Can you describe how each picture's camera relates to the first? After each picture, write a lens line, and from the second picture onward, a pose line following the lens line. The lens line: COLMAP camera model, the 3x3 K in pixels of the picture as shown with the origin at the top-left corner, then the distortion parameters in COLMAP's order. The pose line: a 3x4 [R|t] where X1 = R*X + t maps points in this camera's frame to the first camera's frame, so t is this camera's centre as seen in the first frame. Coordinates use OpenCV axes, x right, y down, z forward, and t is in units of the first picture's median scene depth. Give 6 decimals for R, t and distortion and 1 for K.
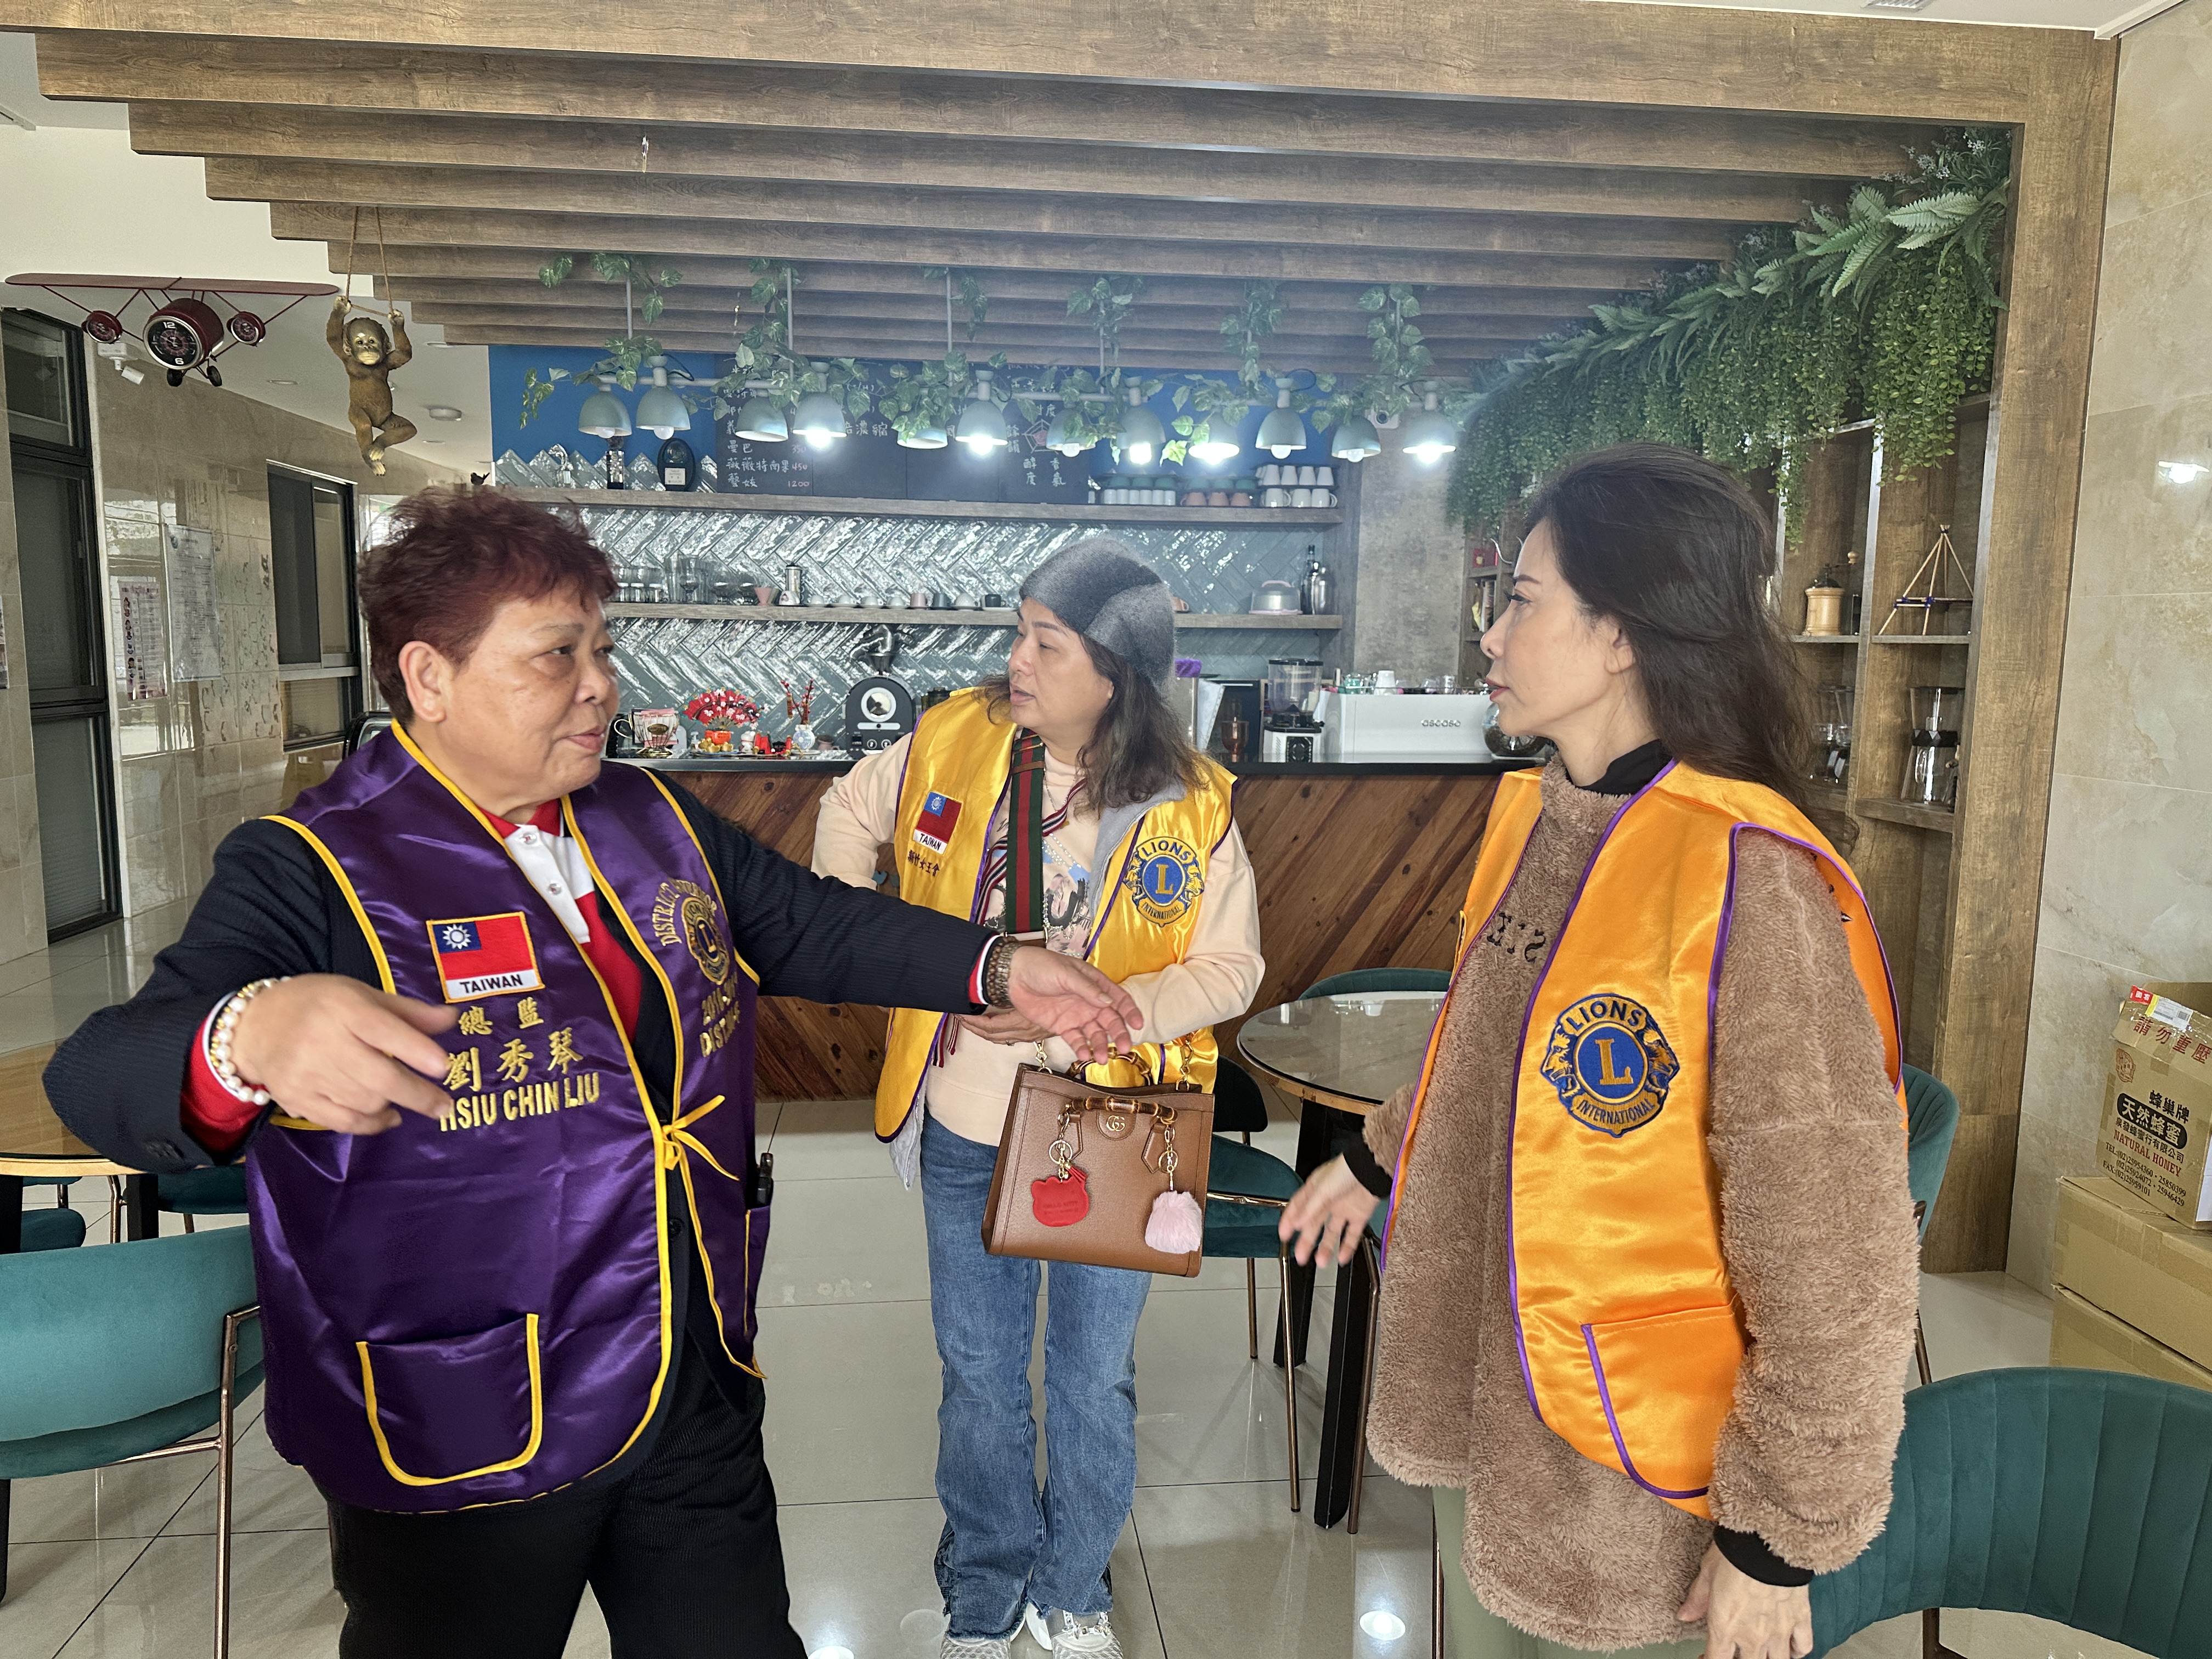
lens RADIAL K [[1530.9, 0, 1112.5], [0, 1530.9, 830.9], [0, 0, 1]] dist [0.078583, -0.092777]
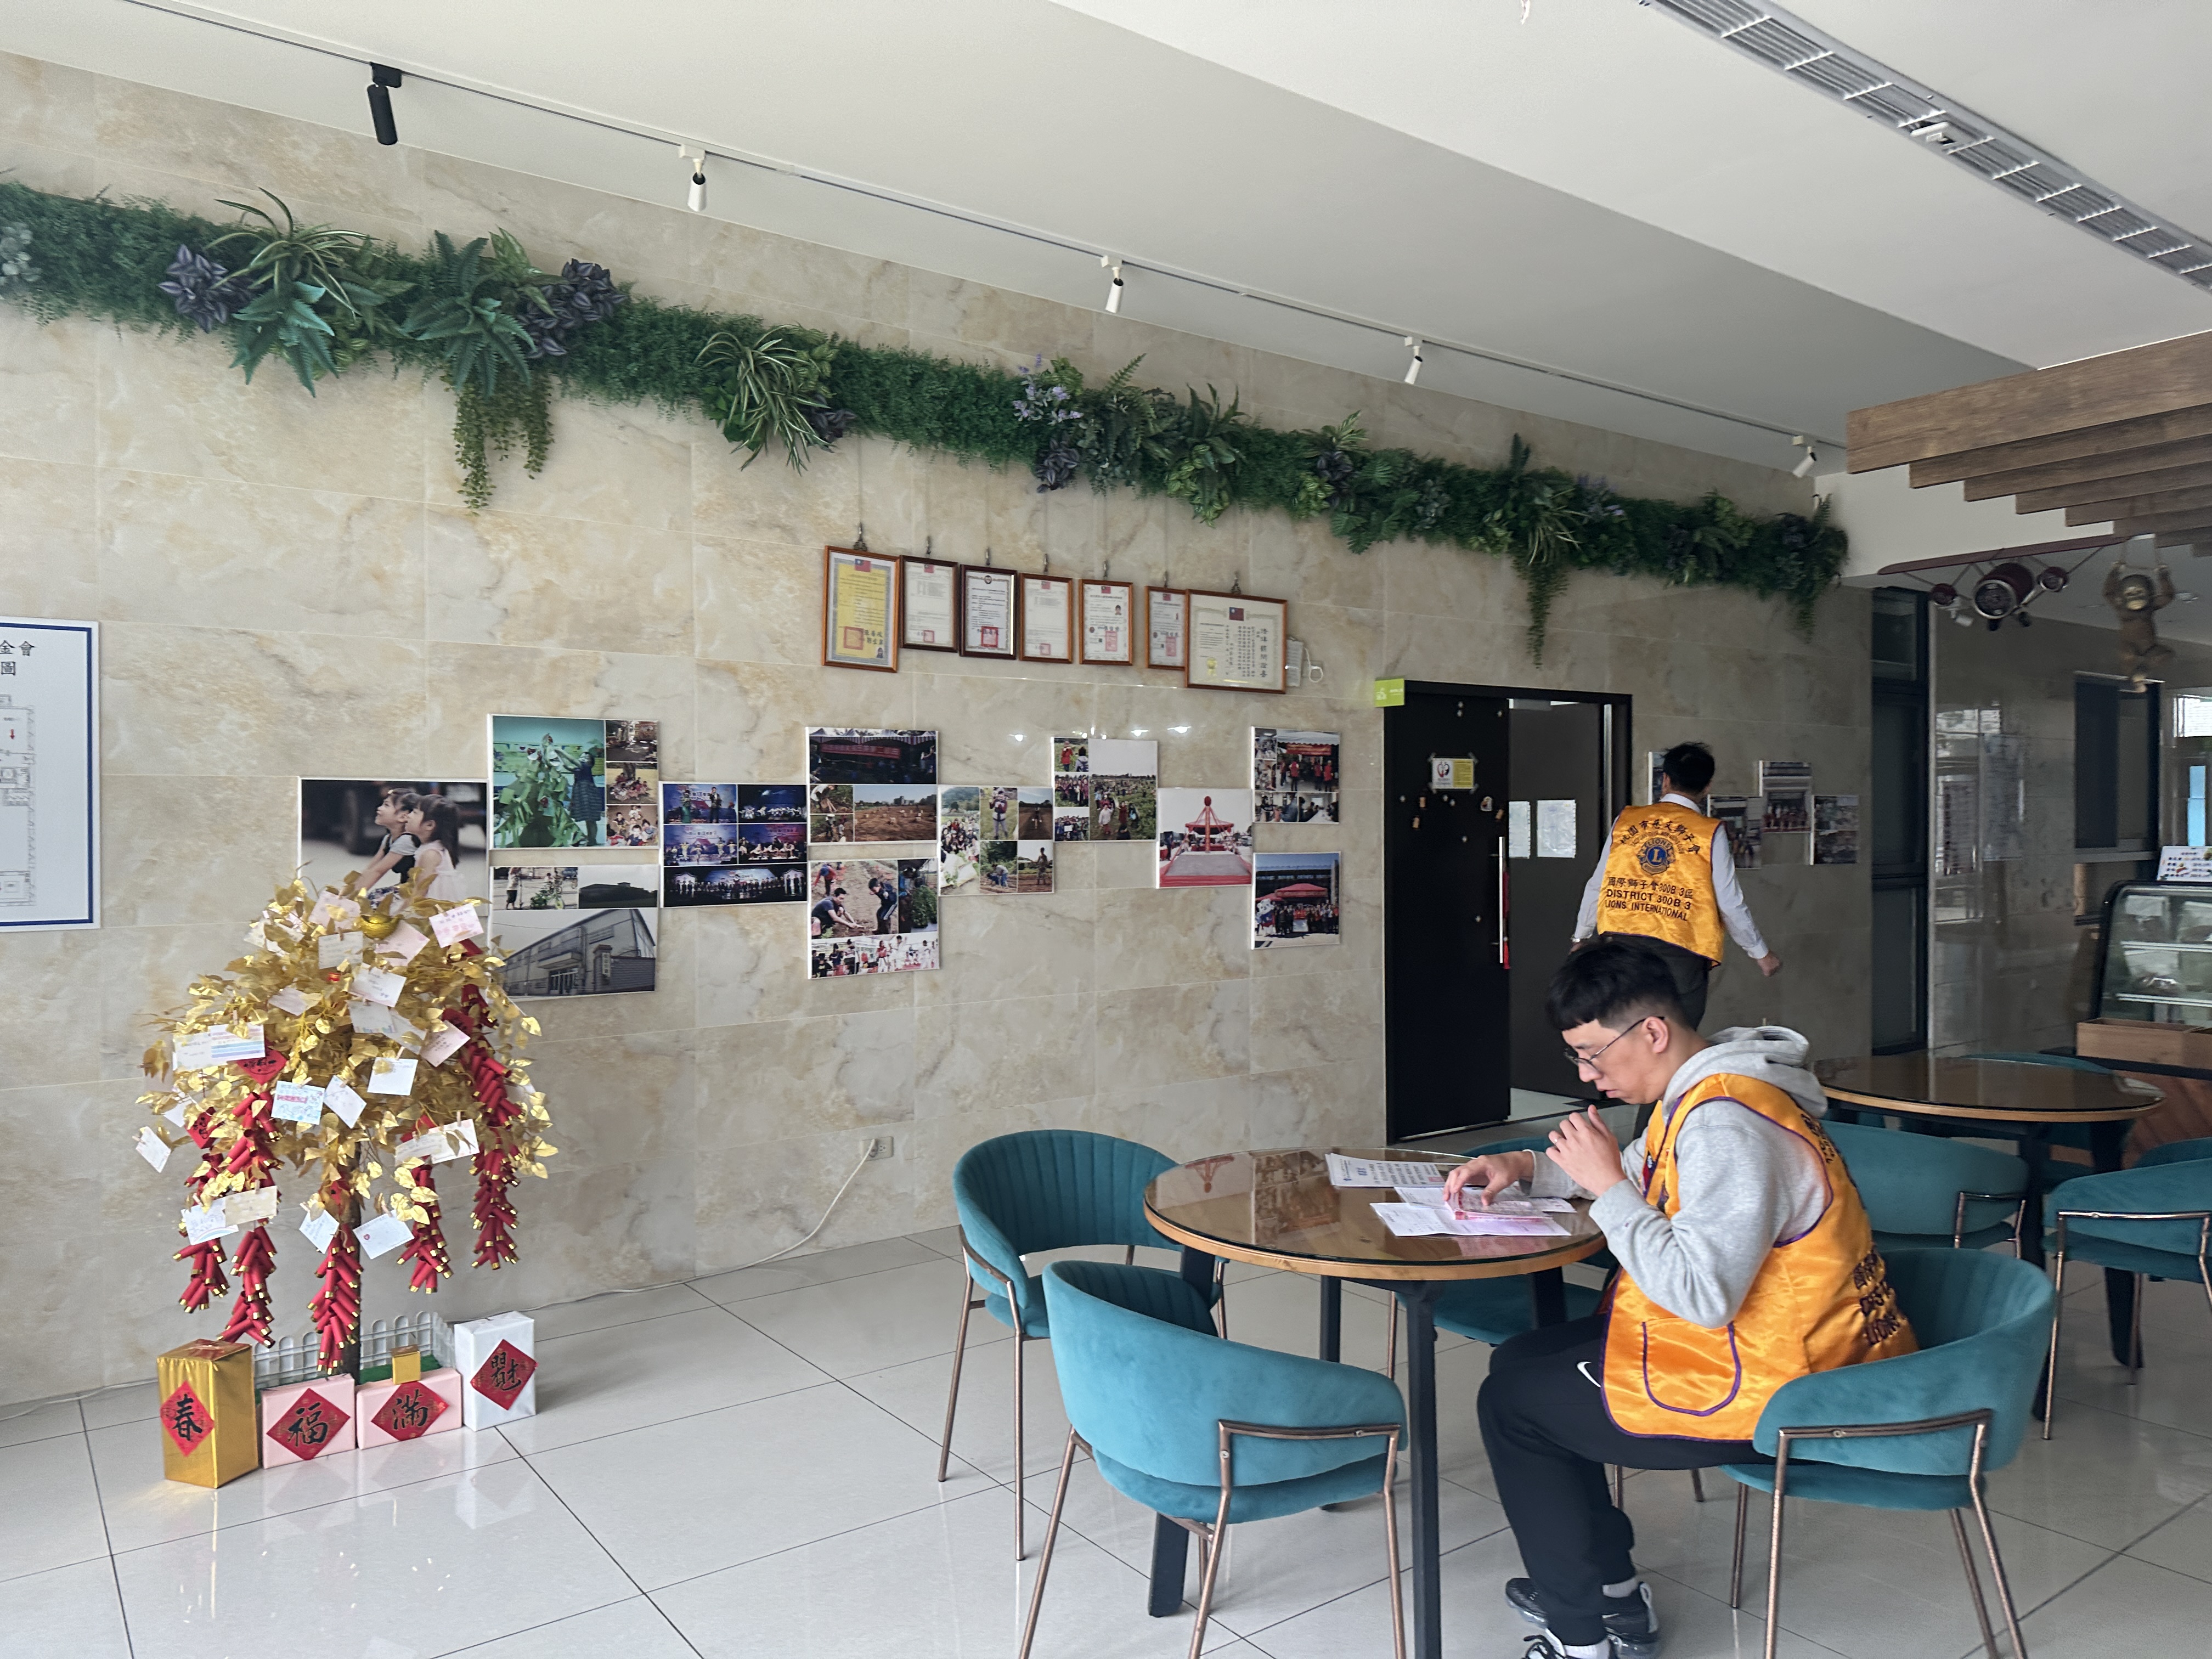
lens RADIAL K [[1530.9, 0, 1115.0], [0, 1530.9, 830.2], [0, 0, 1]] dist [0.078583, -0.092777]
pose [[0.492569, -0.005291, -0.870257, 0.138735], [-0.102189, 0.992712, -0.063875, 0.030962], [0.864253, 0.120394, 0.488438, -0.208161]]
